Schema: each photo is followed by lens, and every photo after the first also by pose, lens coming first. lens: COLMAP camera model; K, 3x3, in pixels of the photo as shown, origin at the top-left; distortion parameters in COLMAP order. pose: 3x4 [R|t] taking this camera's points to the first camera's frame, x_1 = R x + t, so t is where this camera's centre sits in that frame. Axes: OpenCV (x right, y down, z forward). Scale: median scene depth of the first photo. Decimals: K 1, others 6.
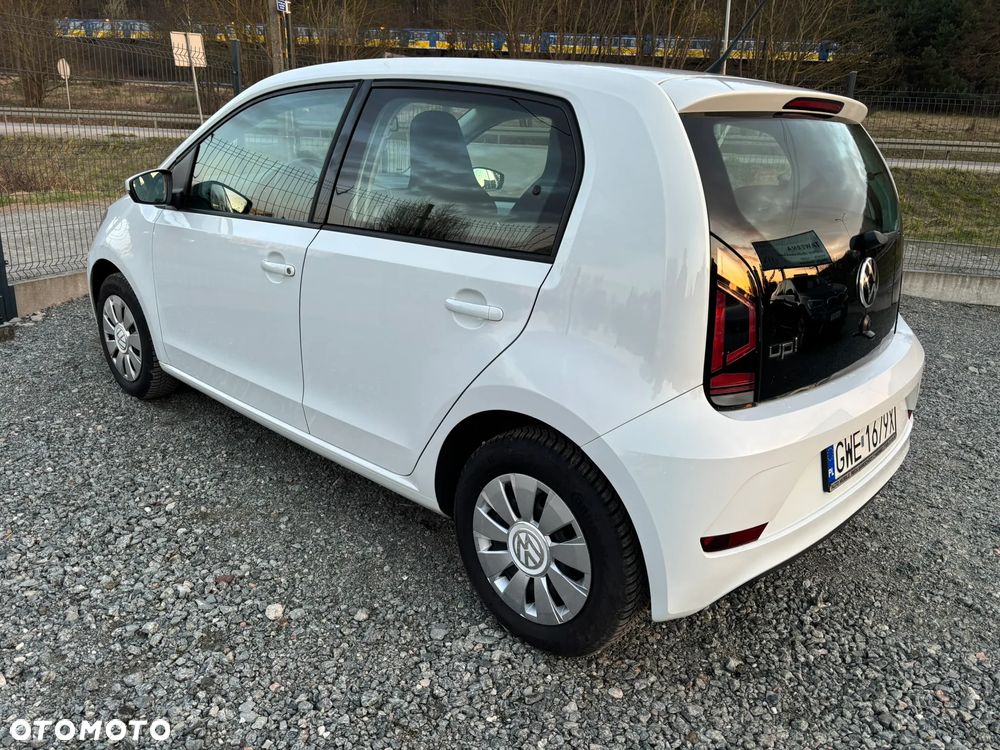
lens RADIAL K [[753.1, 0, 502.2], [0, 753.1, 379.6], [0, 0, 1]] dist [0.063068, -0.070979]
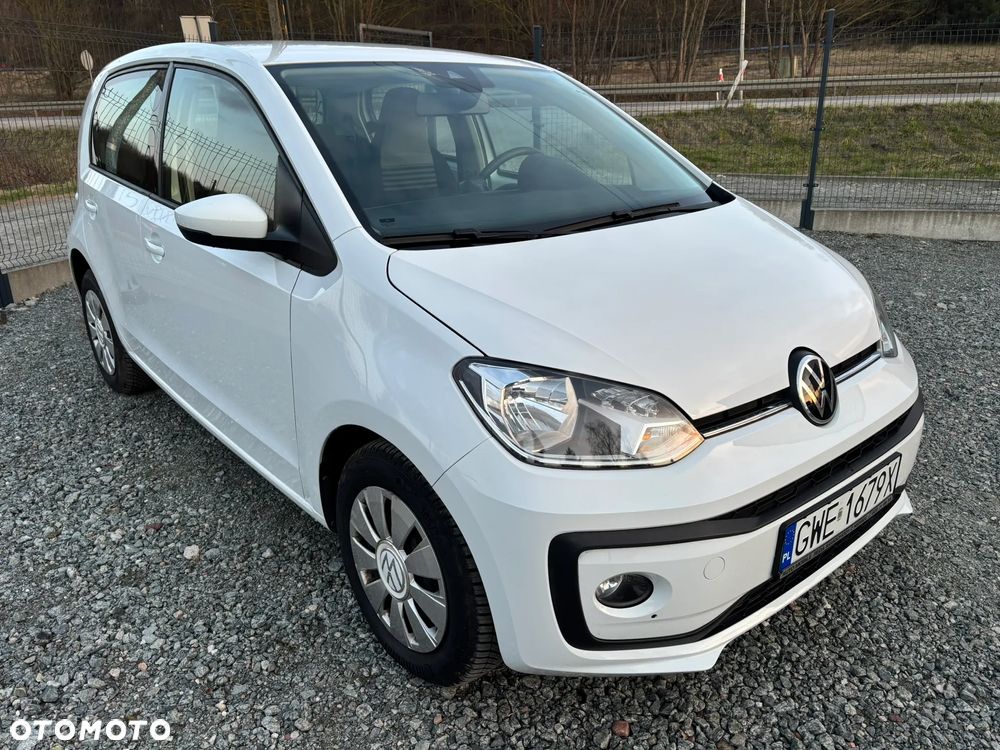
lens RADIAL K [[753.1, 0, 502.7], [0, 753.1, 375.8], [0, 0, 1]] dist [0.063068, -0.070979]
pose [[0.997390, -0.046985, -0.054822, 0.218929], [0.049104, 0.998072, 0.037963, 0.027923], [0.052933, -0.040556, 0.997774, -0.069747]]
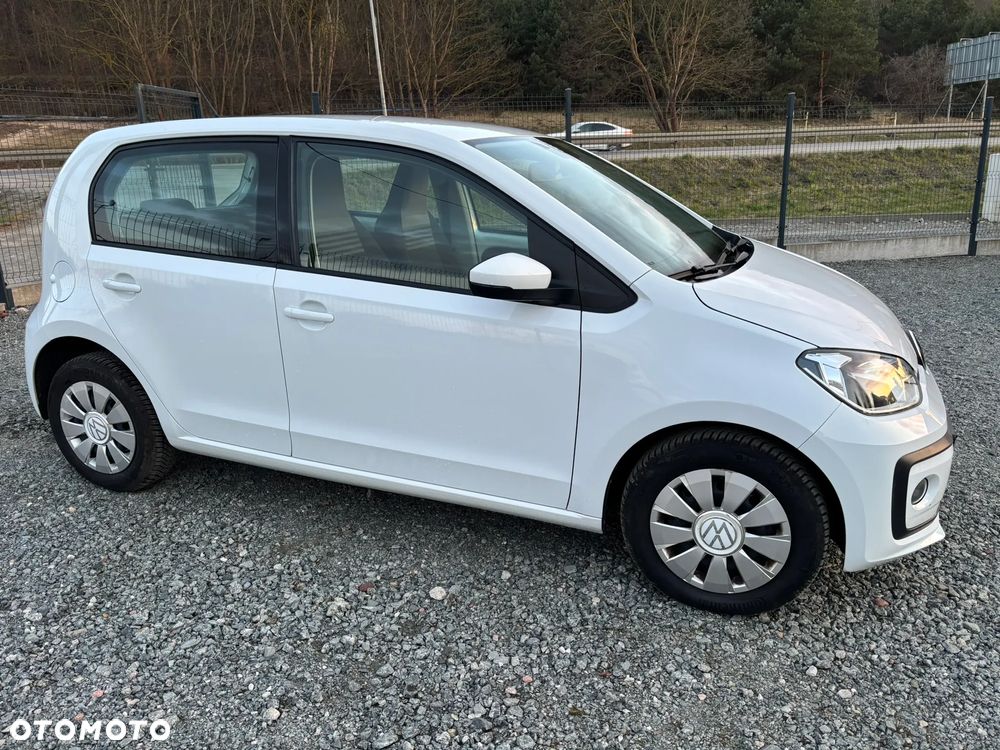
lens RADIAL K [[753.1, 0, 505.3], [0, 753.1, 377.8], [0, 0, 1]] dist [0.063068, -0.070979]
pose [[0.899854, -0.187023, 0.394062, -0.584817], [0.191276, 0.981112, 0.028853, -0.031371], [-0.392016, 0.049411, 0.918631, -0.118294]]
